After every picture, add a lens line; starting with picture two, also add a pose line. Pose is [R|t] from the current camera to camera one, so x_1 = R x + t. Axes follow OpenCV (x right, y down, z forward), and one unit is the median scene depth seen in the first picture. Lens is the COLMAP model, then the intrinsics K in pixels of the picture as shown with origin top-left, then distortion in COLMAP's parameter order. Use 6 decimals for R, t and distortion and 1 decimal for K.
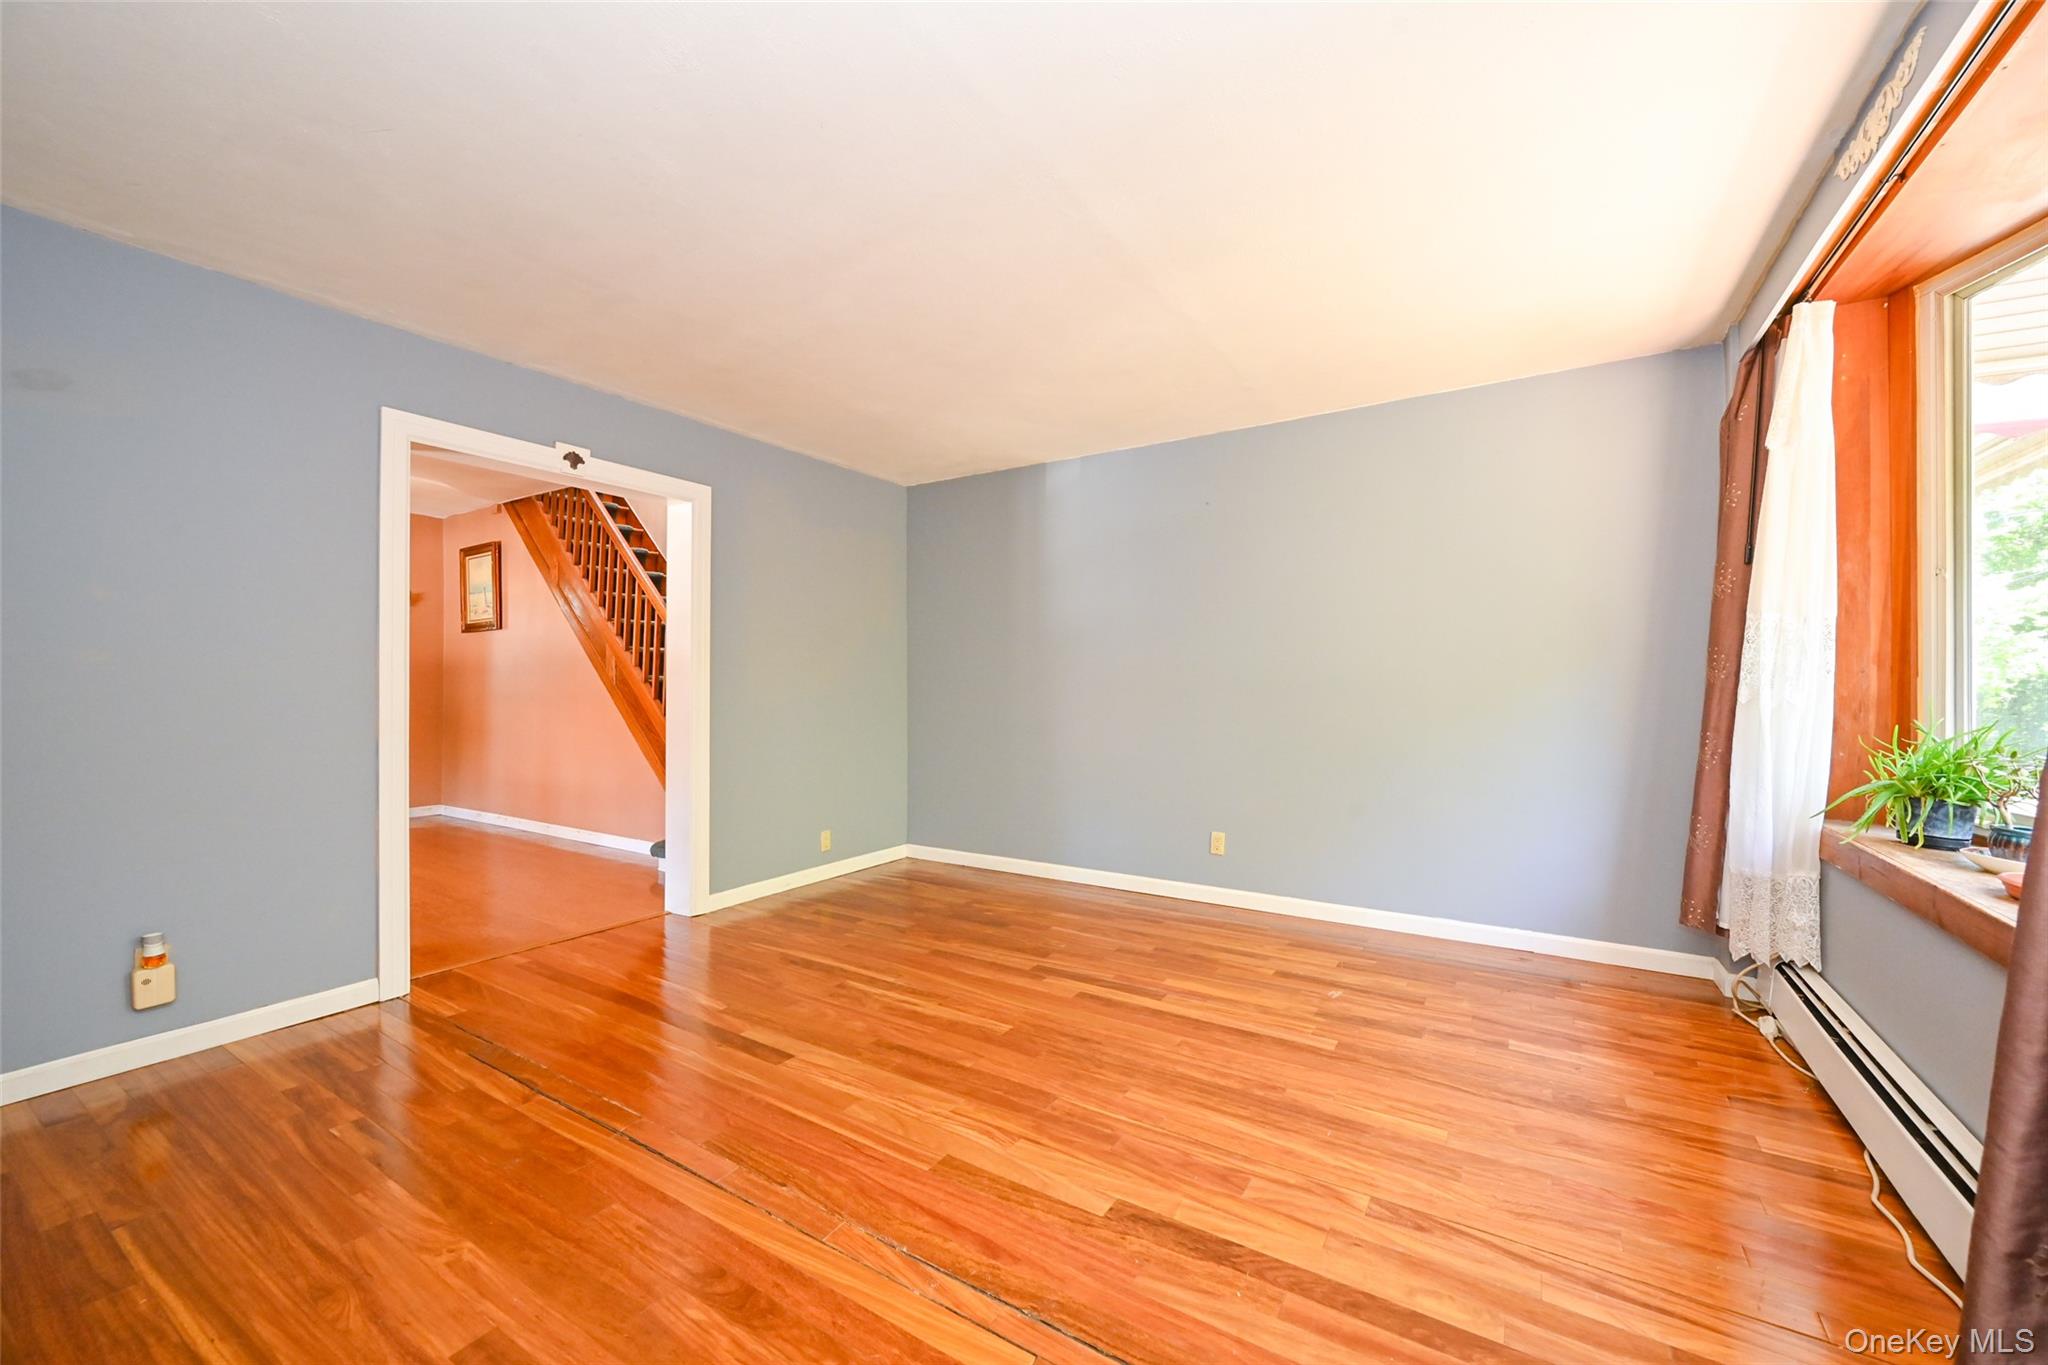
lens RADIAL K [[803.4, 0, 1024.6], [0, 803.4, 687.5], [0, 0, 1]] dist [-0.001344, -0.000131]
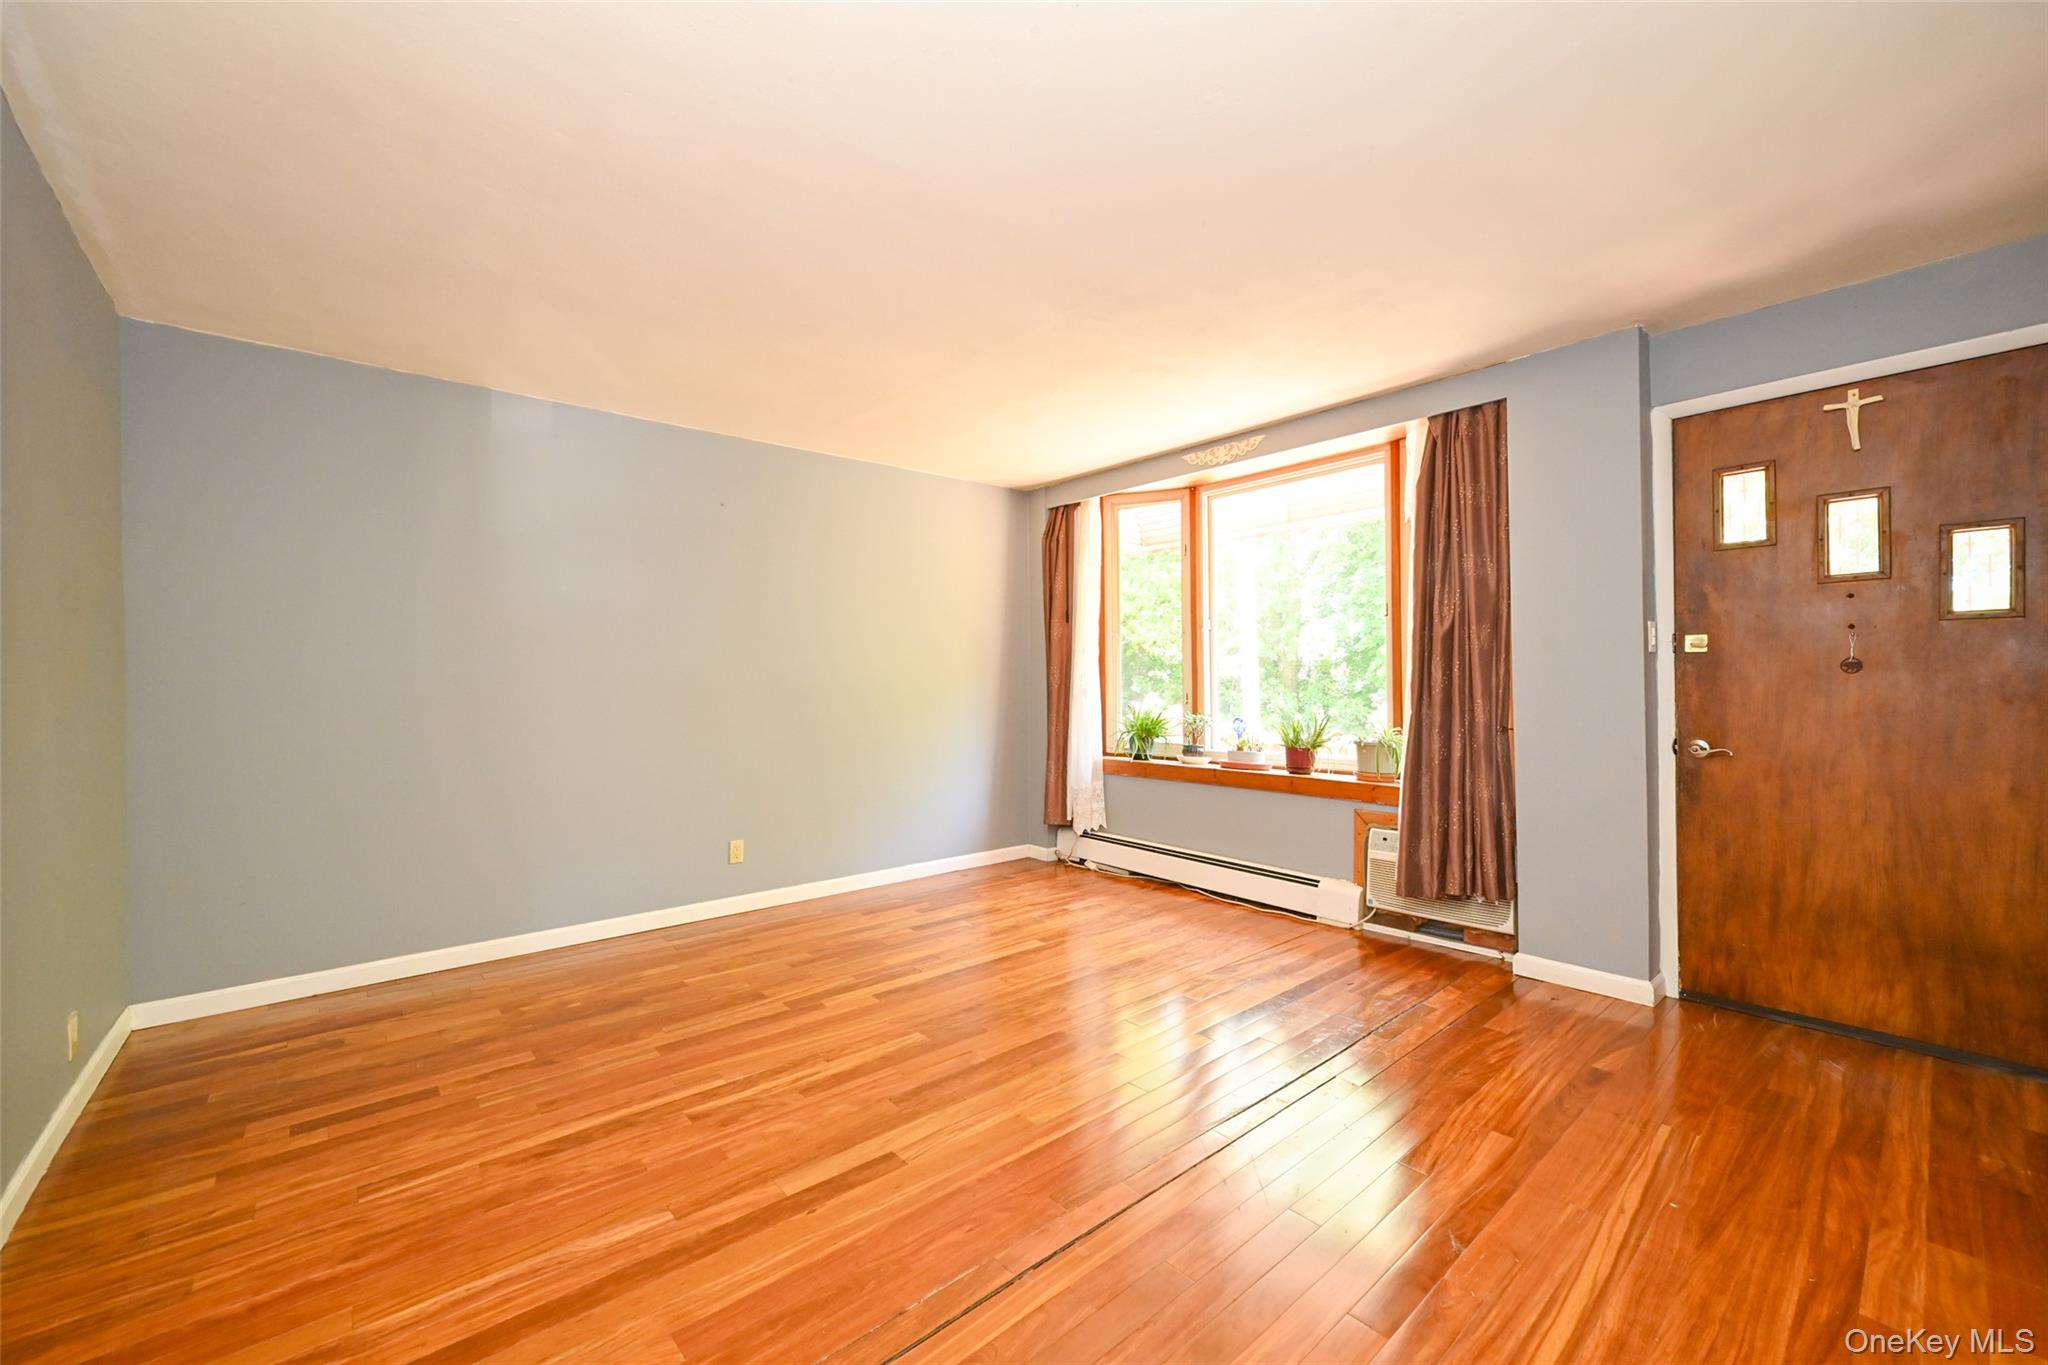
lens RADIAL K [[803.4, 0, 1024.6], [0, 803.4, 687.5], [0, 0, 1]] dist [-0.001344, -0.000131]
pose [[0.285247, -0.005425, 0.958439, -0.788820], [0.012325, 0.999922, 0.001992, -0.007255], [-0.958375, 0.011244, 0.285292, 0.490591]]
